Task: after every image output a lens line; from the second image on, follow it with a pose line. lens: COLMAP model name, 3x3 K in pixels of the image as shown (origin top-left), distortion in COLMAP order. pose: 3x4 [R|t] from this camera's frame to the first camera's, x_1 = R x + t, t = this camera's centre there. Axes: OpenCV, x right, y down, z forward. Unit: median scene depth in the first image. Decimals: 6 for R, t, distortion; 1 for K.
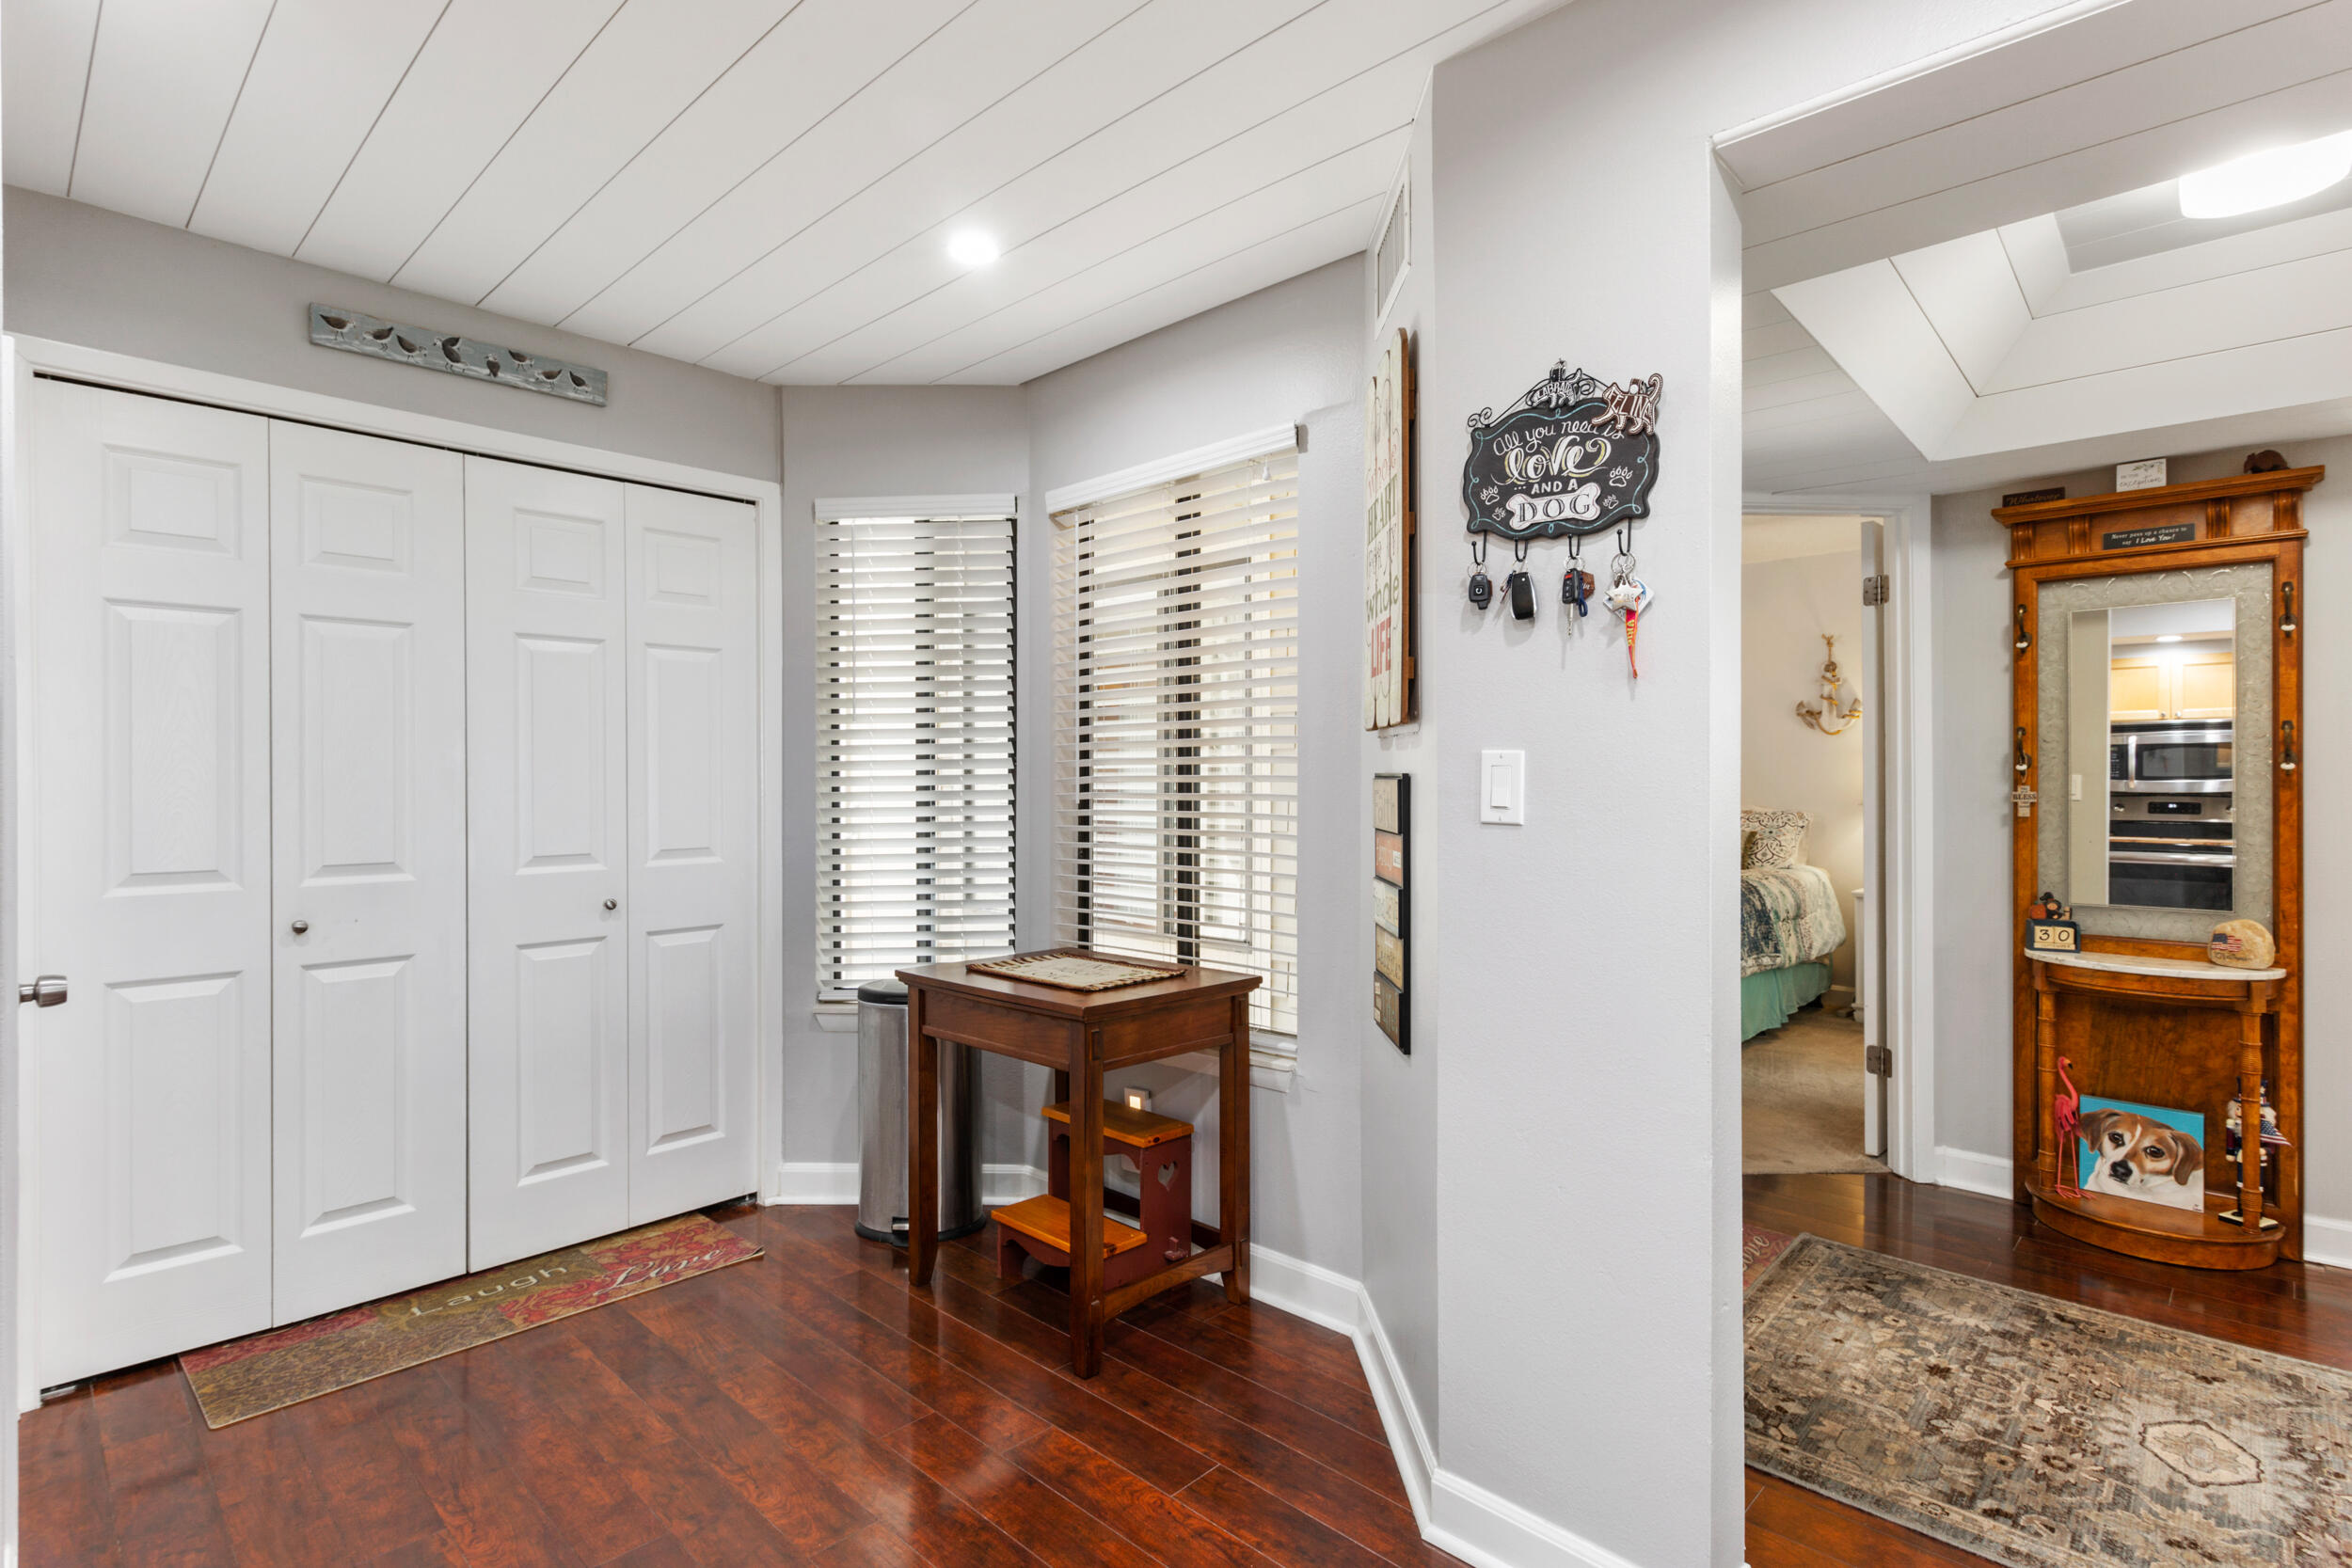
lens RADIAL K [[1141.2, 0, 1185.1], [0, 1141.2, 775.2], [0, 0, 1]] dist [0.001178, -0.000246]
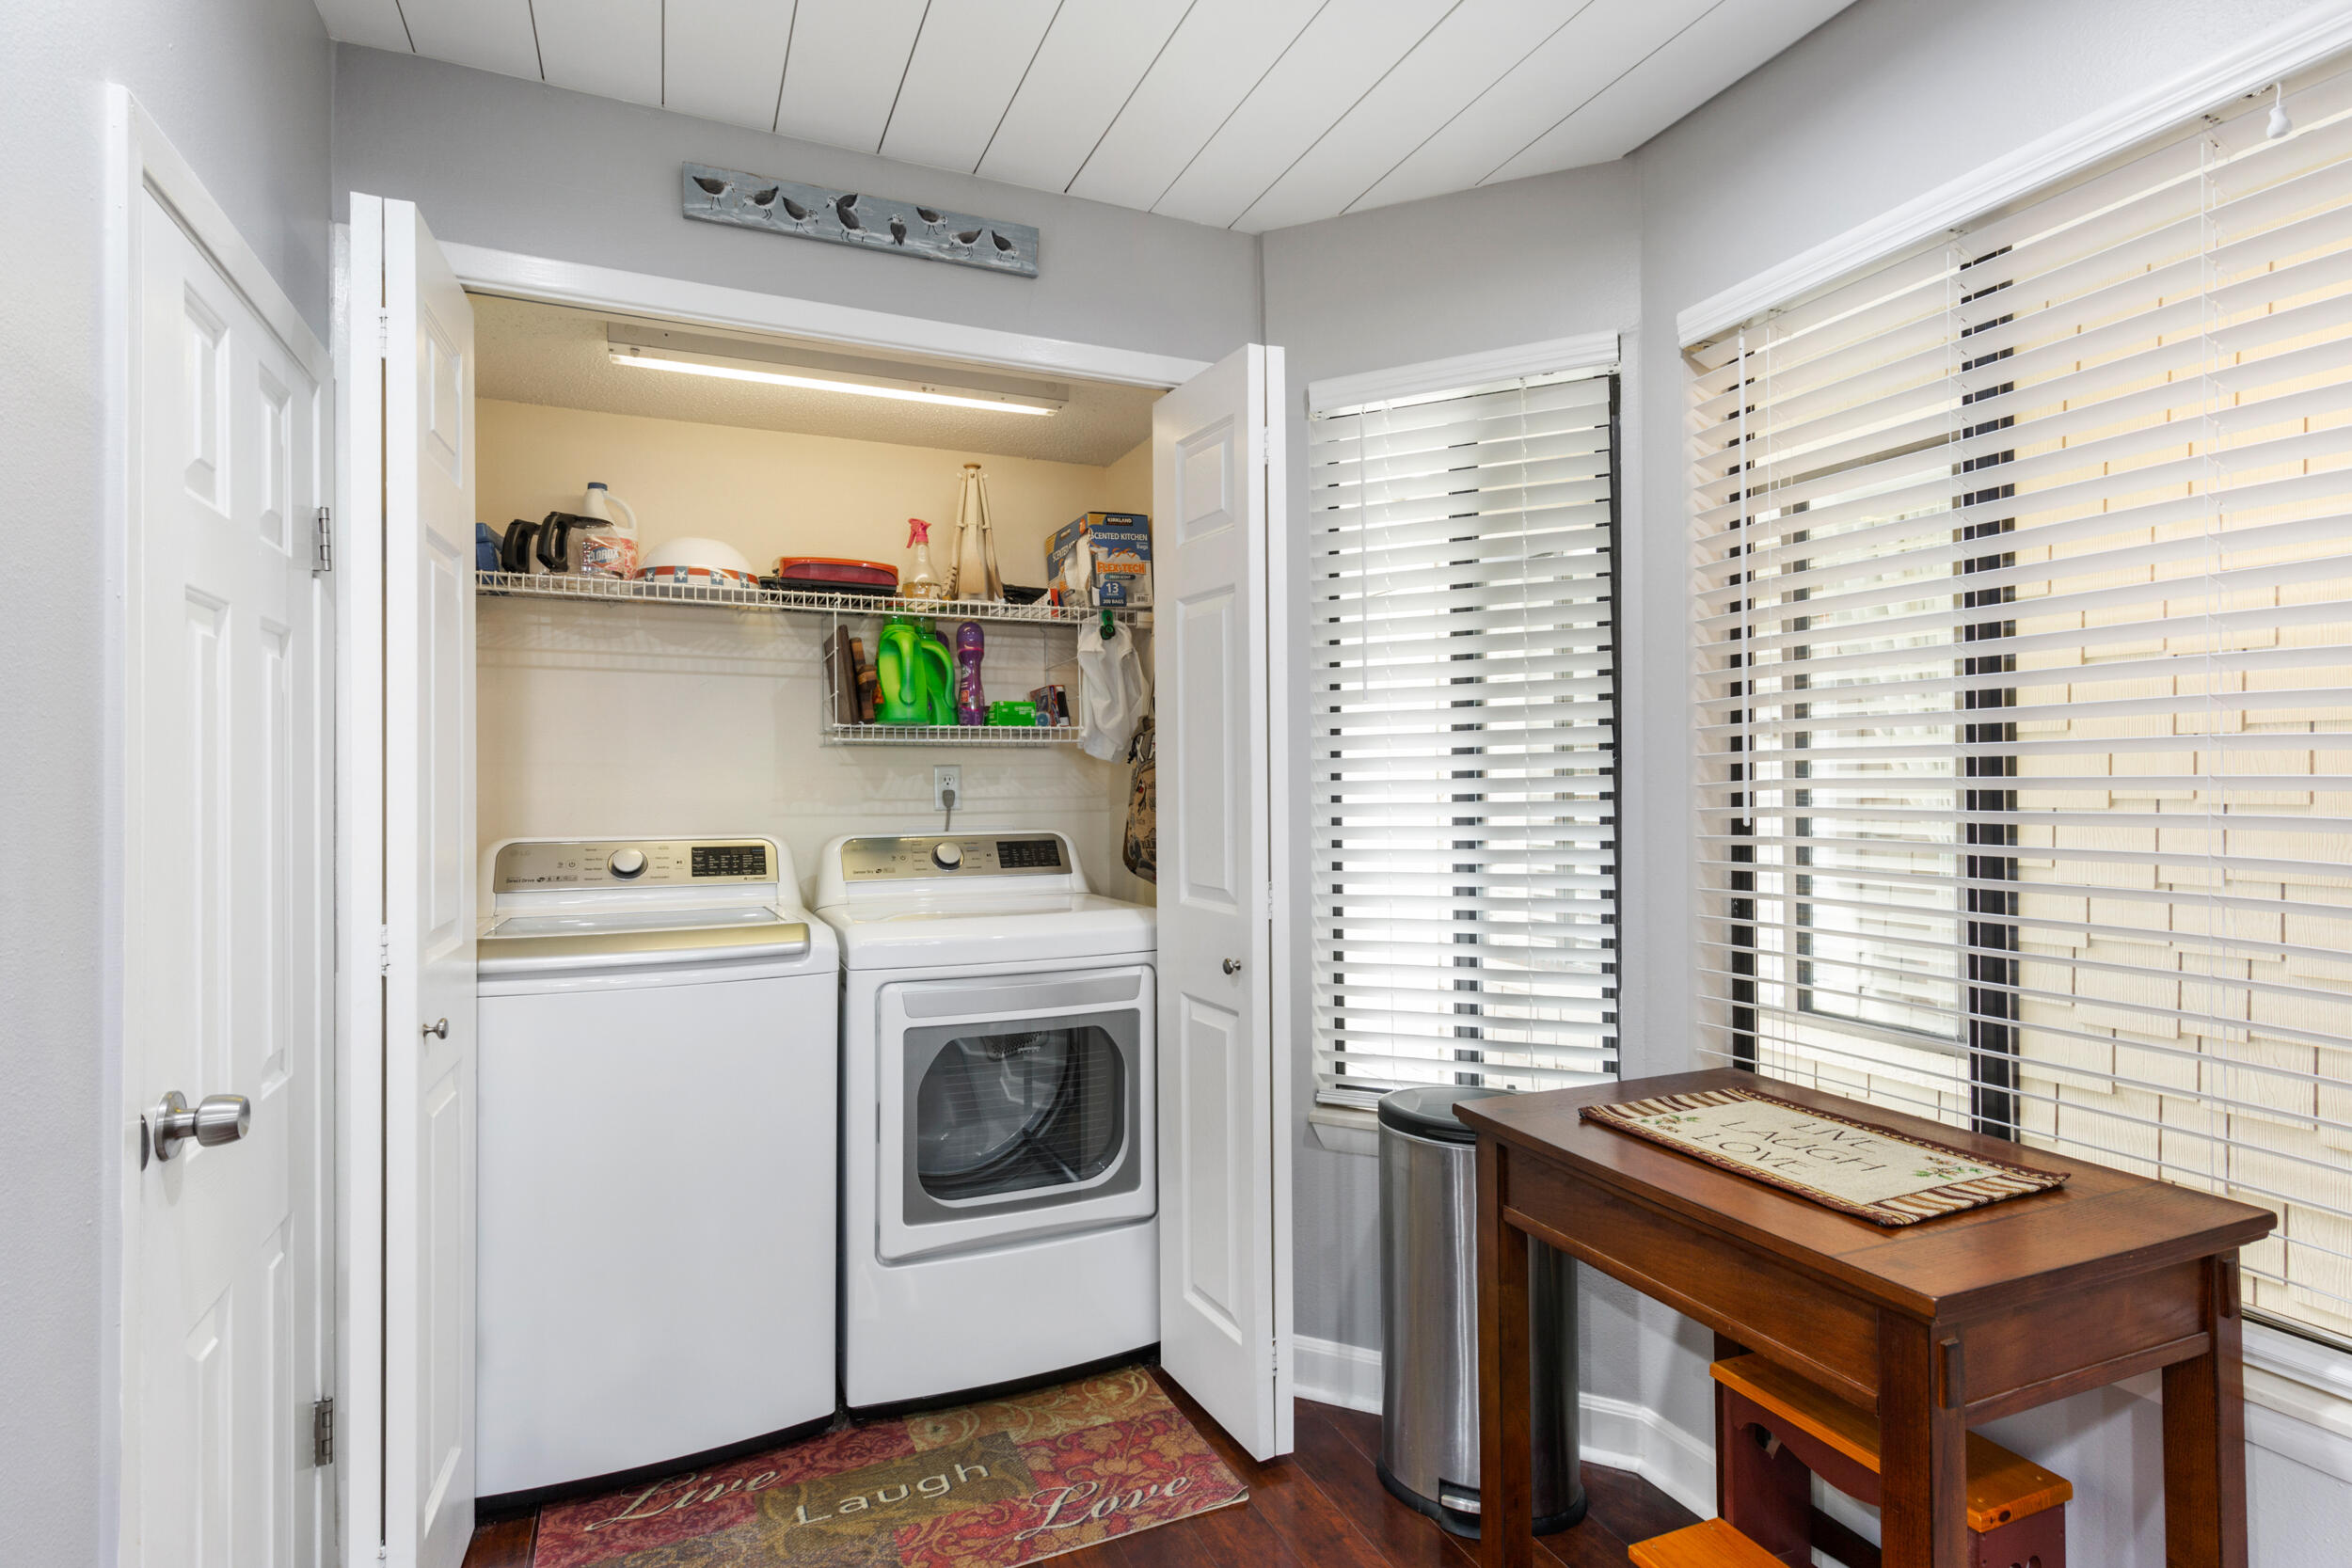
lens RADIAL K [[1159.7, 0, 1173.6], [0, 1159.7, 773.5], [0, 0, 1]] dist [0.000381, -0.000533]
pose [[0.918654, -0.007702, -0.394988, -0.140207], [0.004984, 0.999956, -0.007907, 0.001870], [0.395032, 0.005296, 0.918652, 0.364954]]
